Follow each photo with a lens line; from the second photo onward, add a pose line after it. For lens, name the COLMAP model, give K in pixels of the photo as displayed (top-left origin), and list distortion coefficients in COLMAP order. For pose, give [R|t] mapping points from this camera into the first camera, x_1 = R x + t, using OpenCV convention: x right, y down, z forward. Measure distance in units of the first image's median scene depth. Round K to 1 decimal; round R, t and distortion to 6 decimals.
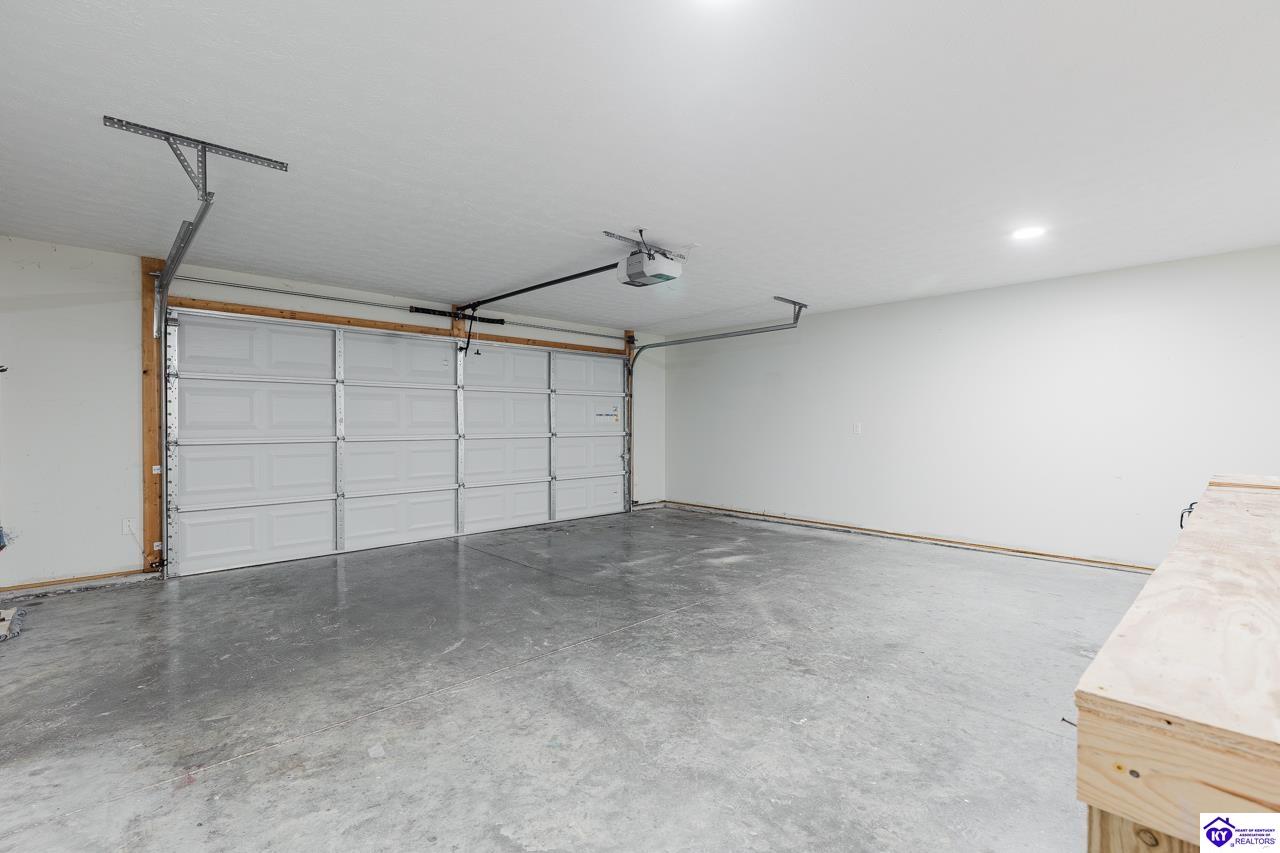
lens RADIAL K [[578.7, 0, 648.0], [0, 578.7, 429.0], [0, 0, 1]] dist [0.001940, 0.000019]
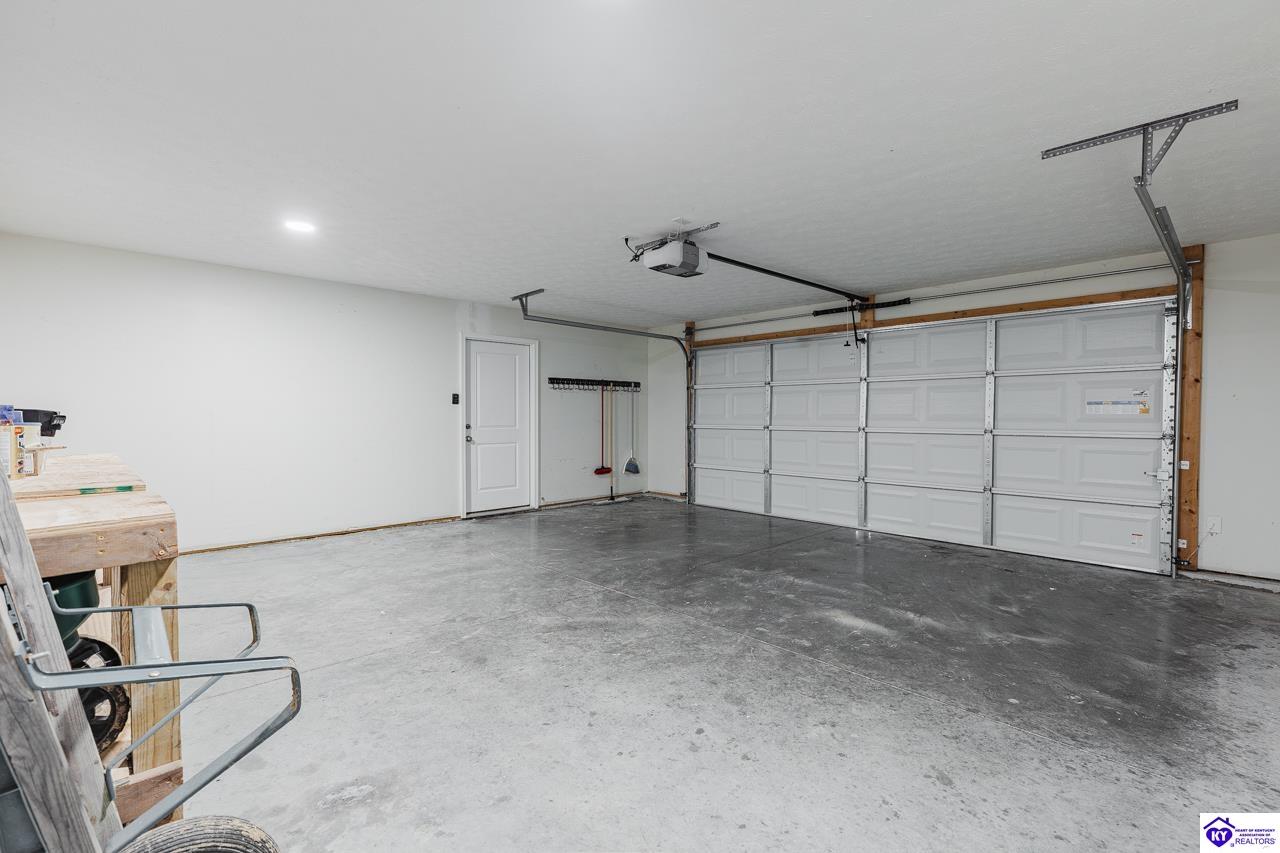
lens RADIAL K [[578.7, 0, 648.0], [0, 578.7, 429.0], [0, 0, 1]] dist [0.001940, 0.000019]
pose [[0.004395, 0.024346, -0.999694, 0.986481], [-0.012982, 0.999621, 0.024288, -0.009824], [0.999906, 0.012872, 0.004710, 0.937668]]
